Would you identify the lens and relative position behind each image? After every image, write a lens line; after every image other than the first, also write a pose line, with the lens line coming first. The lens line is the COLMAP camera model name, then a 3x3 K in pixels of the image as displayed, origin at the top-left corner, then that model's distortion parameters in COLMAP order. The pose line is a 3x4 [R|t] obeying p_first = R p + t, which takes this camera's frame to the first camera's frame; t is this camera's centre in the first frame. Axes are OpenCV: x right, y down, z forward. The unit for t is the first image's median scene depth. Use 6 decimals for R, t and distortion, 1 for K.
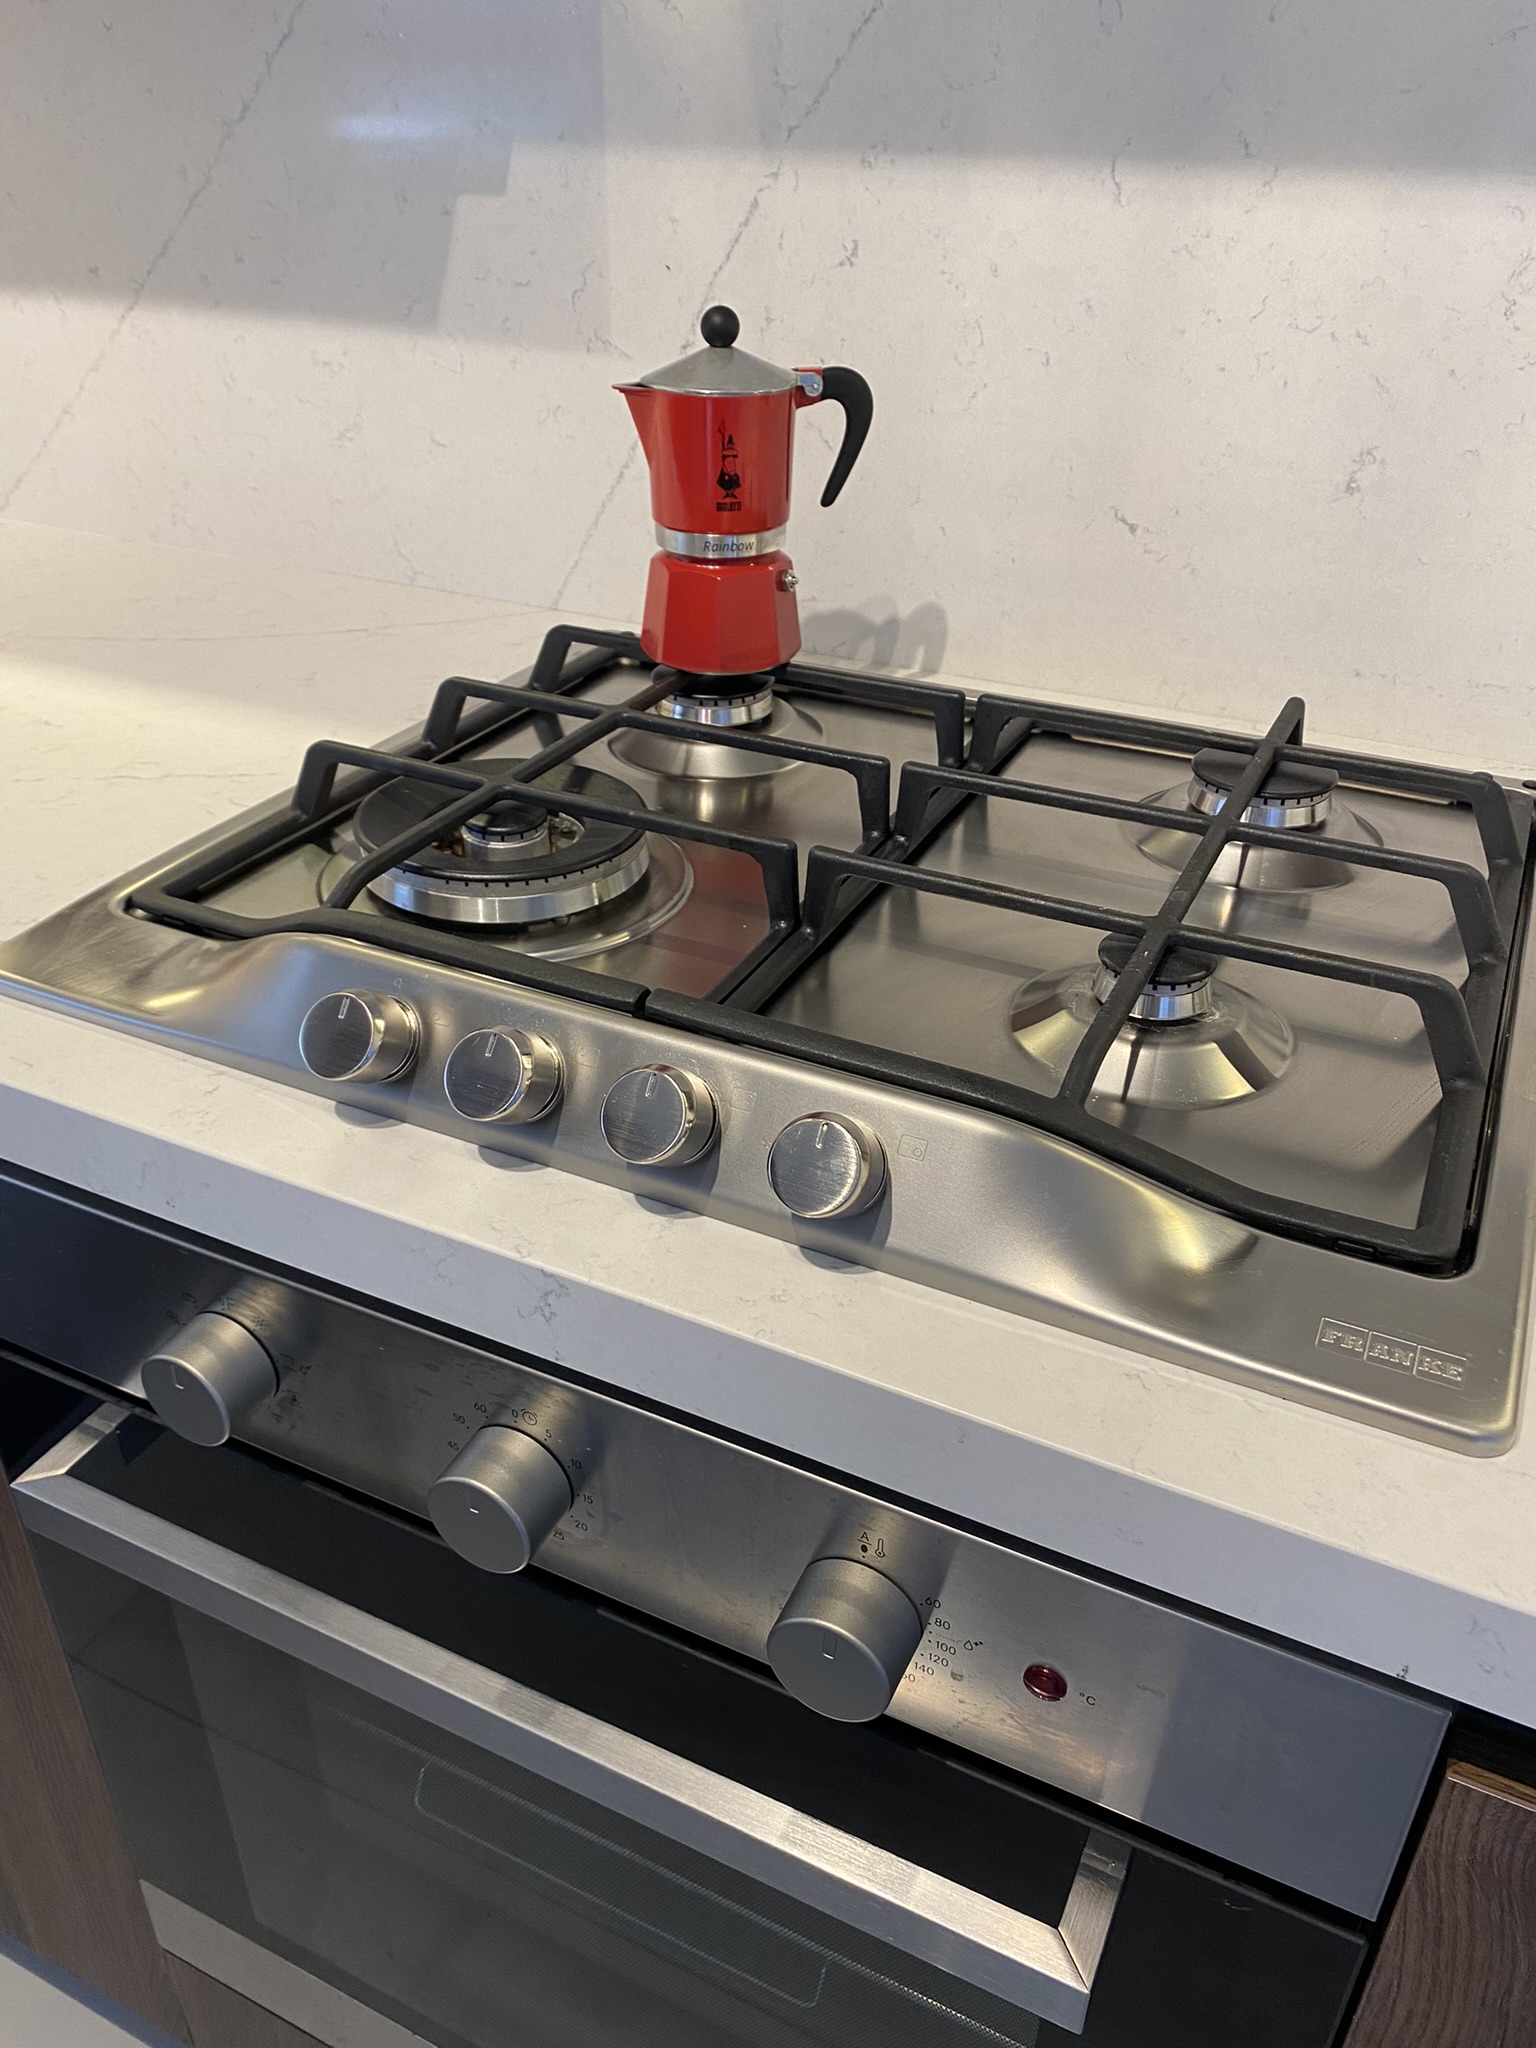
lens RADIAL K [[1564.0, 0, 771.9], [0, 1564.0, 1034.3], [0, 0, 1]] dist [0.049299, -0.066937]
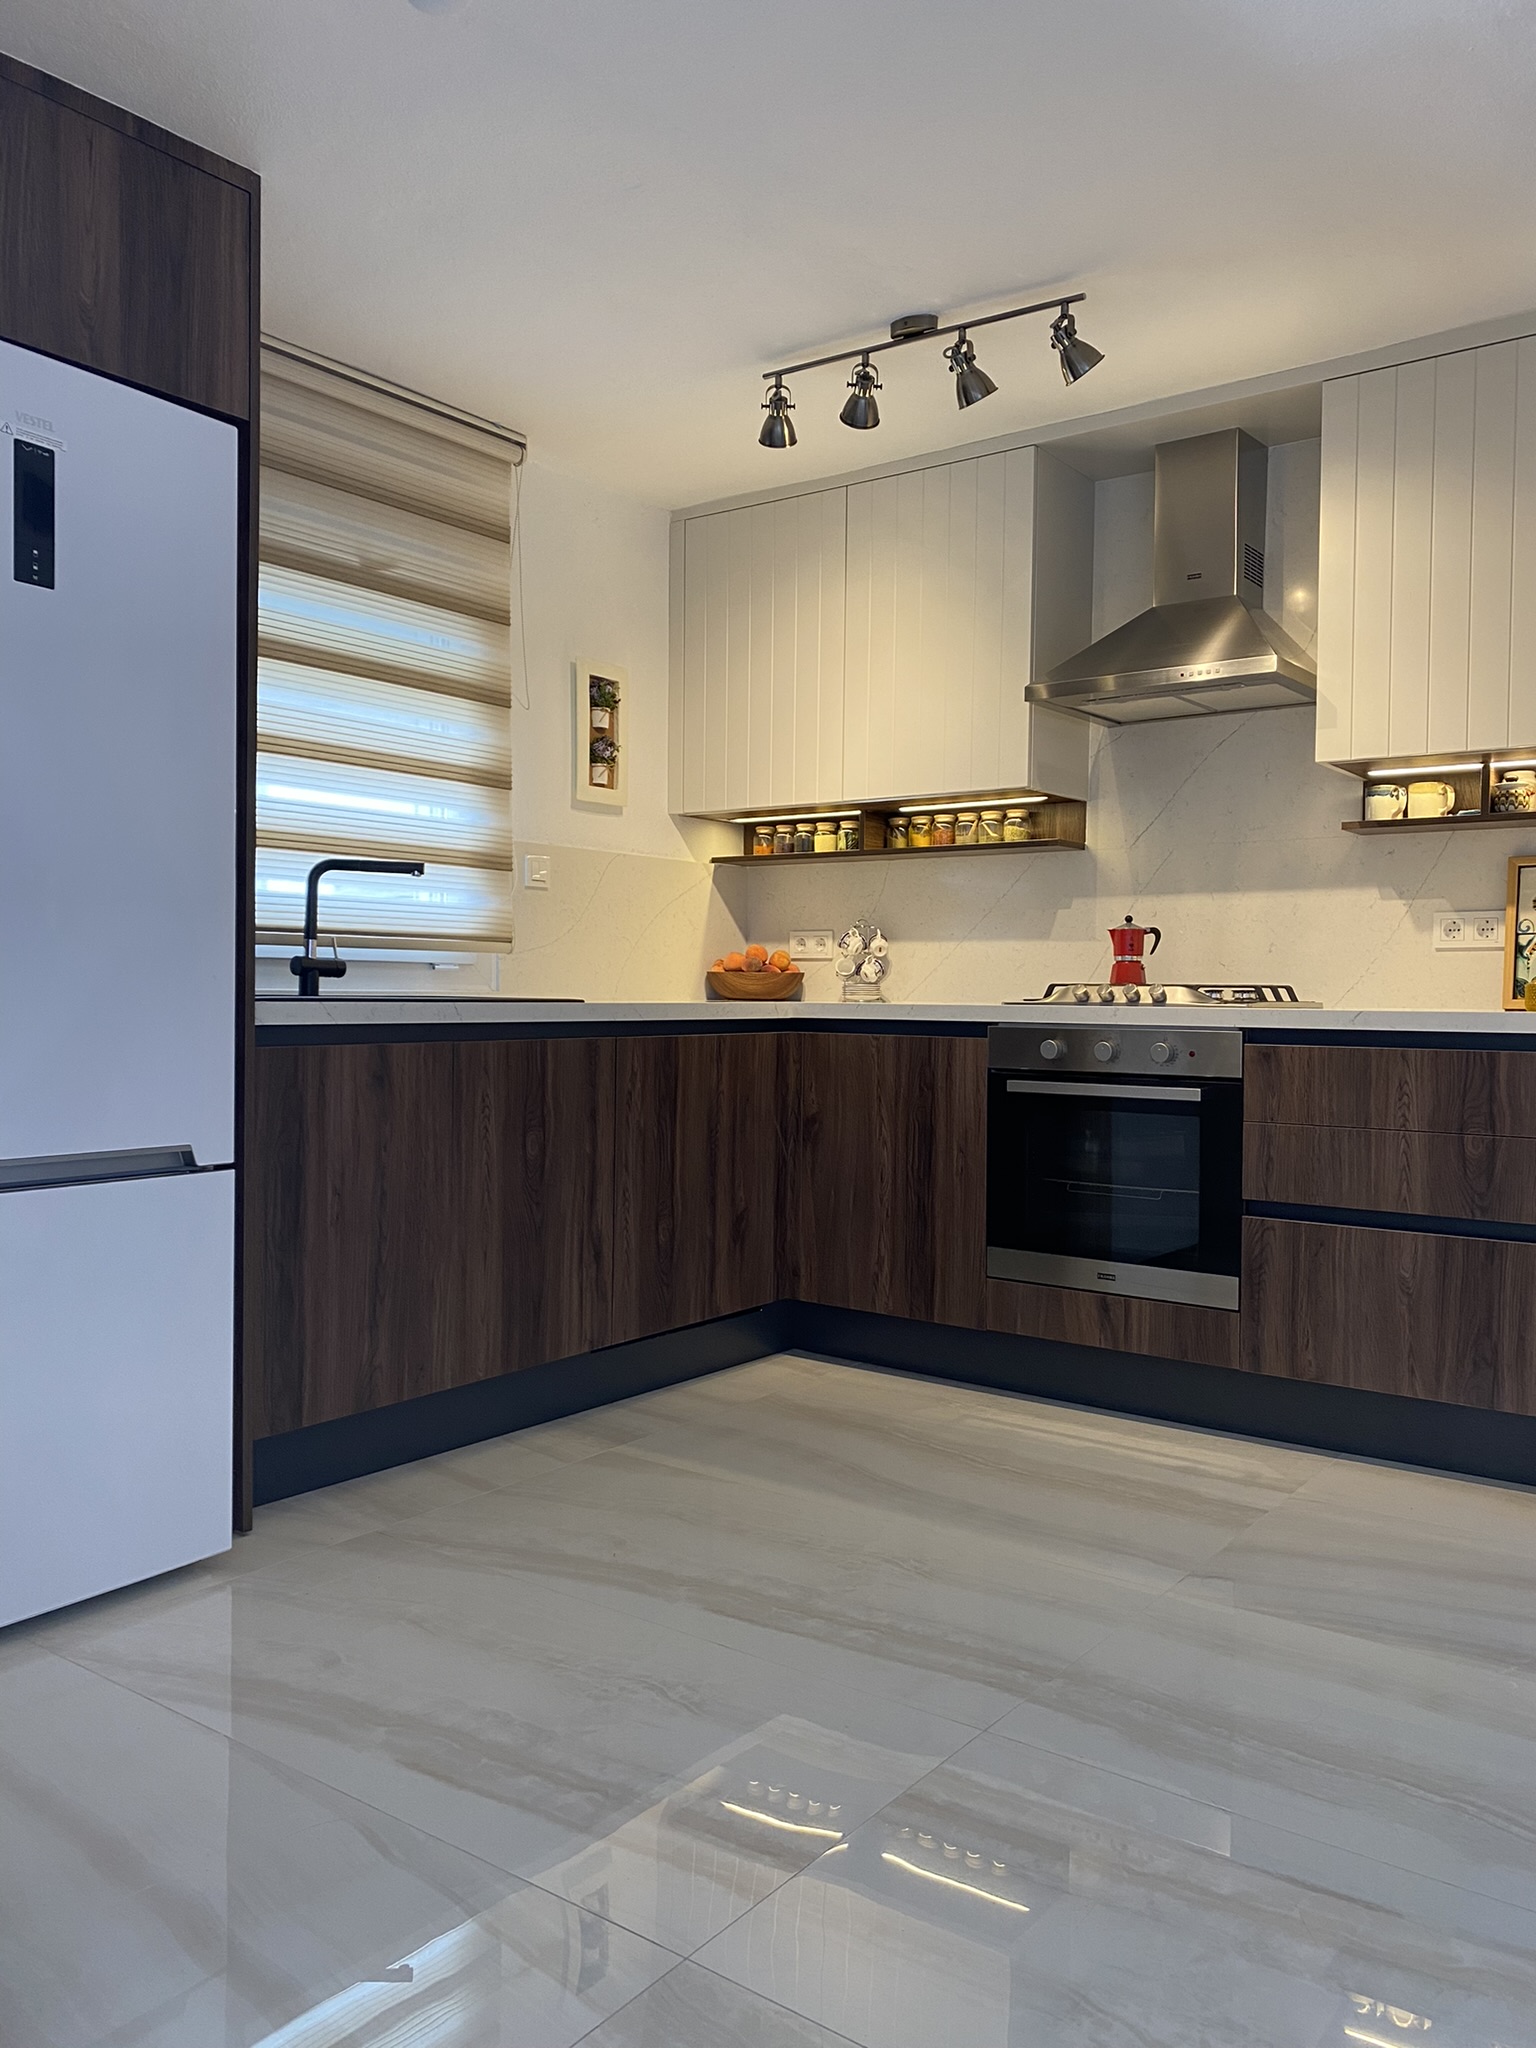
lens RADIAL K [[1564.0, 0, 761.2], [0, 1564.0, 1022.4], [0, 0, 1]] dist [0.049299, -0.066937]
pose [[0.982267, -0.002675, -0.187471, -0.232554], [-0.092599, 0.862516, -0.497485, 2.289755], [0.163027, 0.506022, 0.846973, -3.073774]]
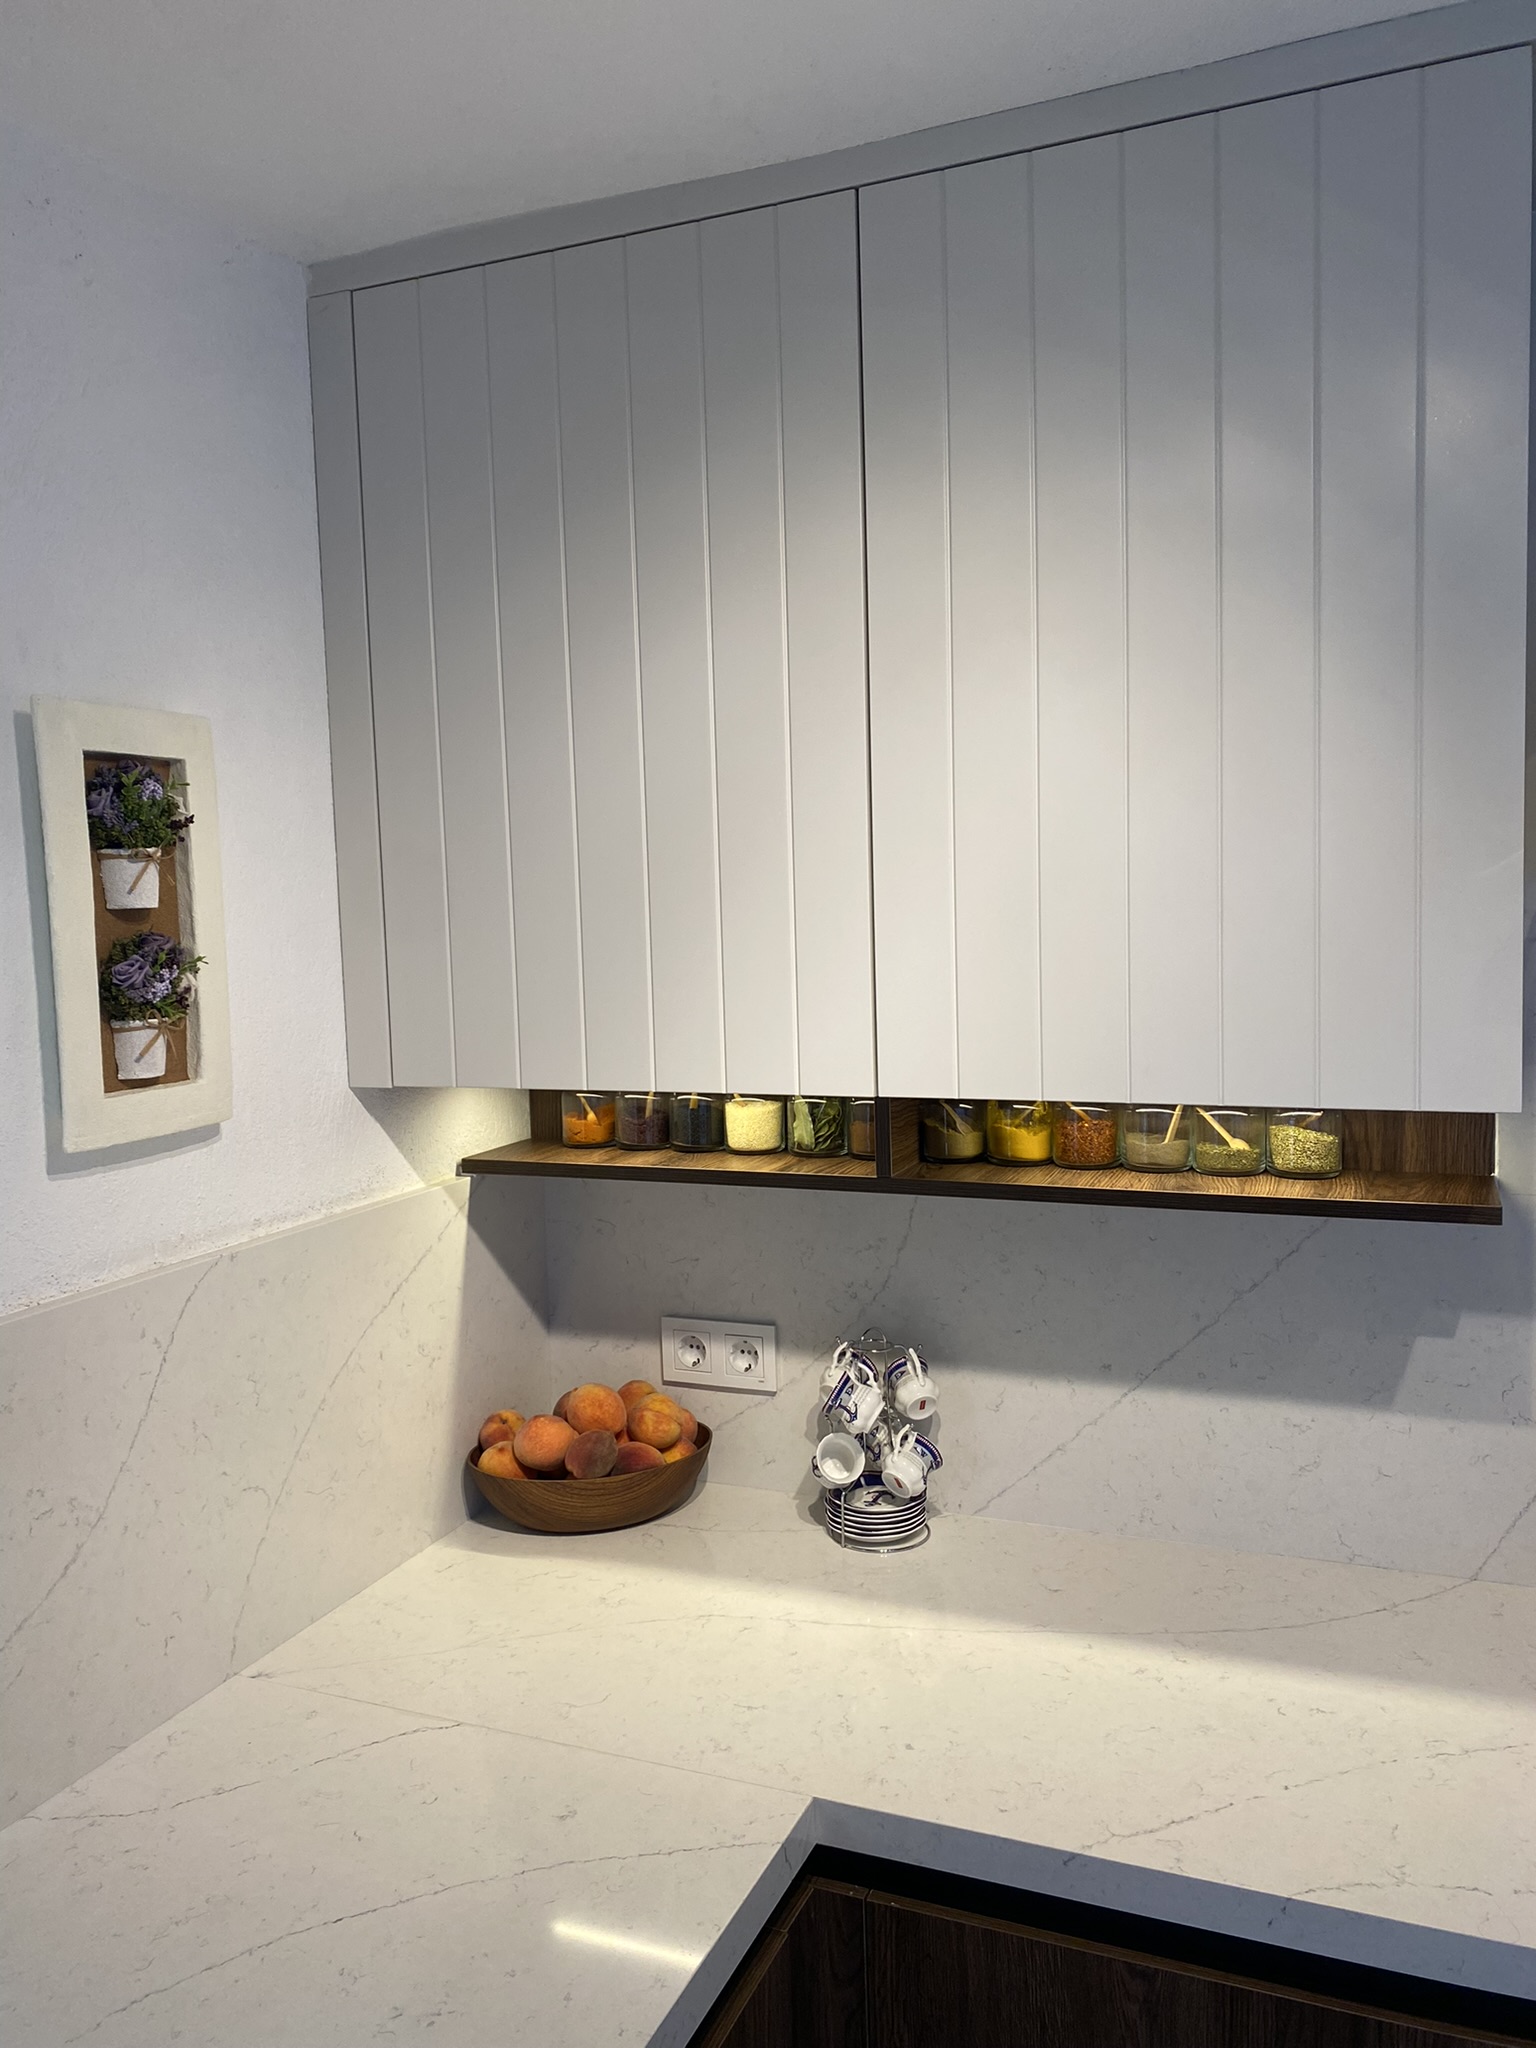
lens RADIAL K [[1564.0, 0, 762.1], [0, 1564.0, 1013.8], [0, 0, 1]] dist [0.049299, -0.066937]
pose [[0.997485, -0.051555, 0.048633, -1.133298], [0.068003, 0.889511, -0.451825, -0.153861], [-0.019966, 0.453996, 0.890780, -0.745836]]
